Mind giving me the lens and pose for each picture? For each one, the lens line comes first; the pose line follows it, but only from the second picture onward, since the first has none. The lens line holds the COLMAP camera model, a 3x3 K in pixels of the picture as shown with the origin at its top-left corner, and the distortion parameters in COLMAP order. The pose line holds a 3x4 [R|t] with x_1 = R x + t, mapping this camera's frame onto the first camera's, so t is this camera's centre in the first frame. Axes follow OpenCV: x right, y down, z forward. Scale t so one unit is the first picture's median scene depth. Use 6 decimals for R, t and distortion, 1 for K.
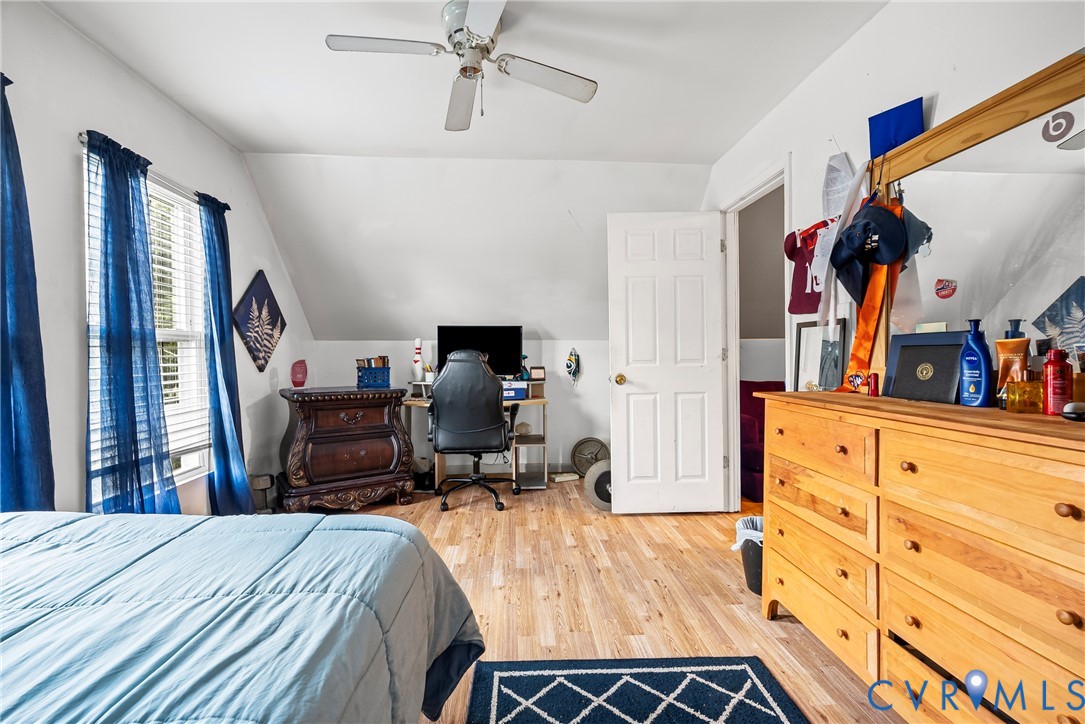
lens RADIAL K [[483.8, 0, 540.9], [0, 483.8, 362.3], [0, 0, 1]] dist [-0.003424, -0.000290]
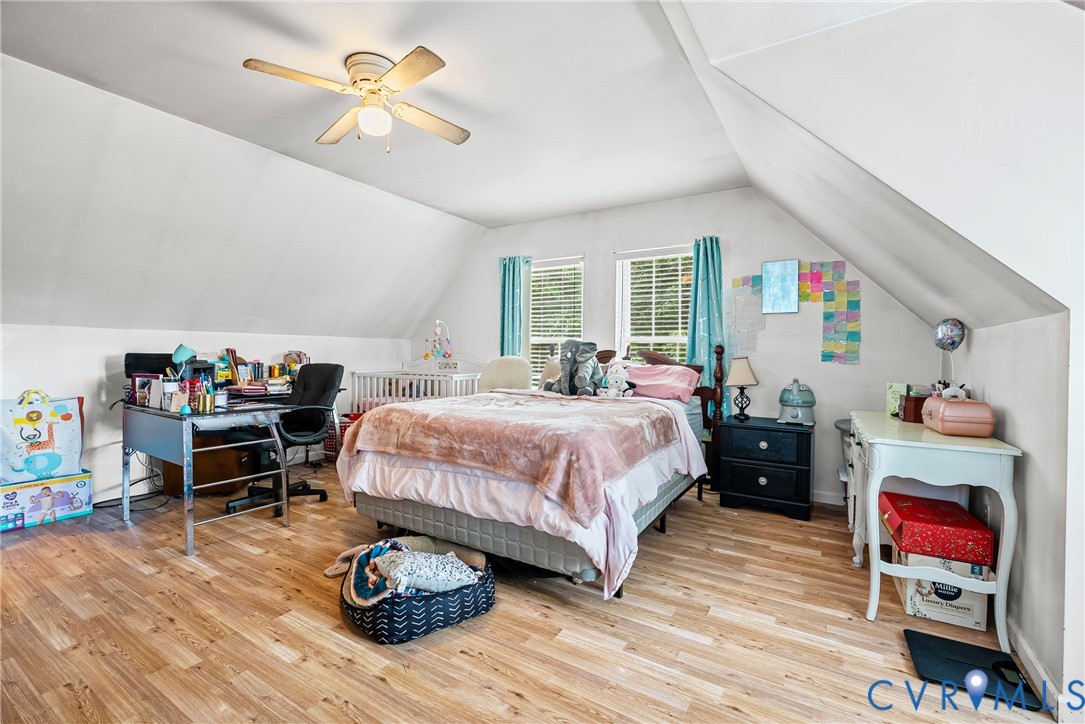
lens RADIAL K [[483.8, 0, 550.4], [0, 483.8, 363.7], [0, 0, 1]] dist [-0.003424, -0.000290]
pose [[0.575514, -0.023814, 0.817445, -0.229861], [0.000544, 0.999587, 0.028737, -0.014402], [-0.817792, -0.016094, 0.575289, 0.367029]]
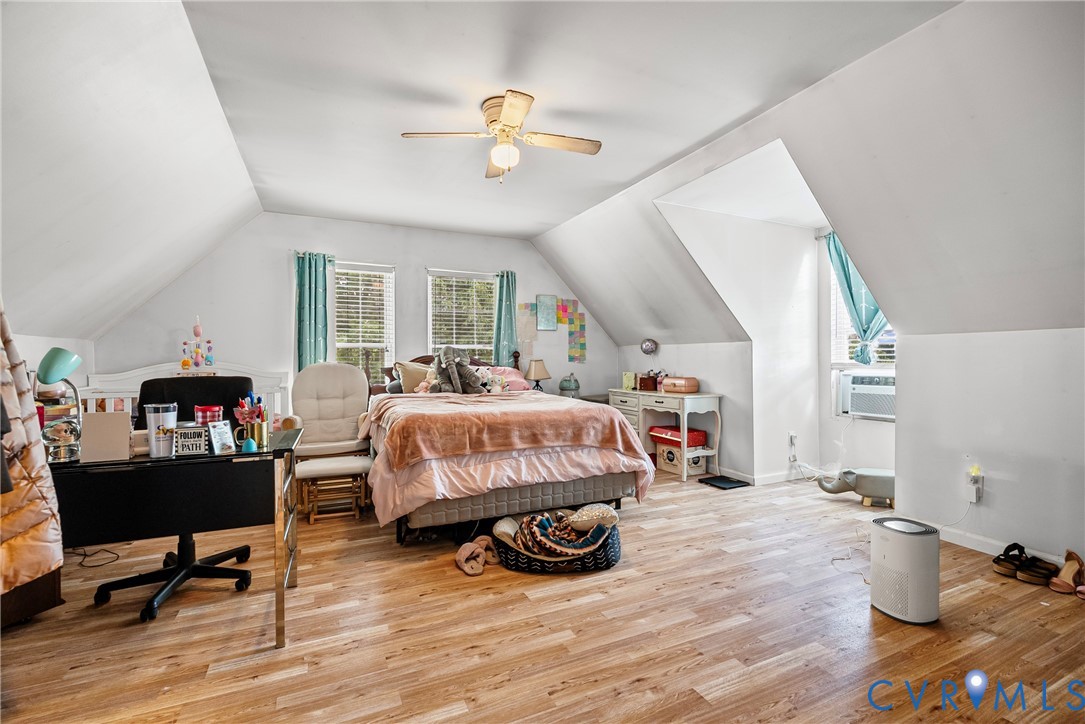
lens RADIAL K [[483.8, 0, 546.3], [0, 483.8, 360.5], [0, 0, 1]] dist [-0.003424, -0.000290]
pose [[-0.381744, -0.016516, 0.924121, -0.601918], [0.000728, 0.999835, 0.018170, -0.024423], [-0.924268, 0.007609, -0.381669, 1.316452]]
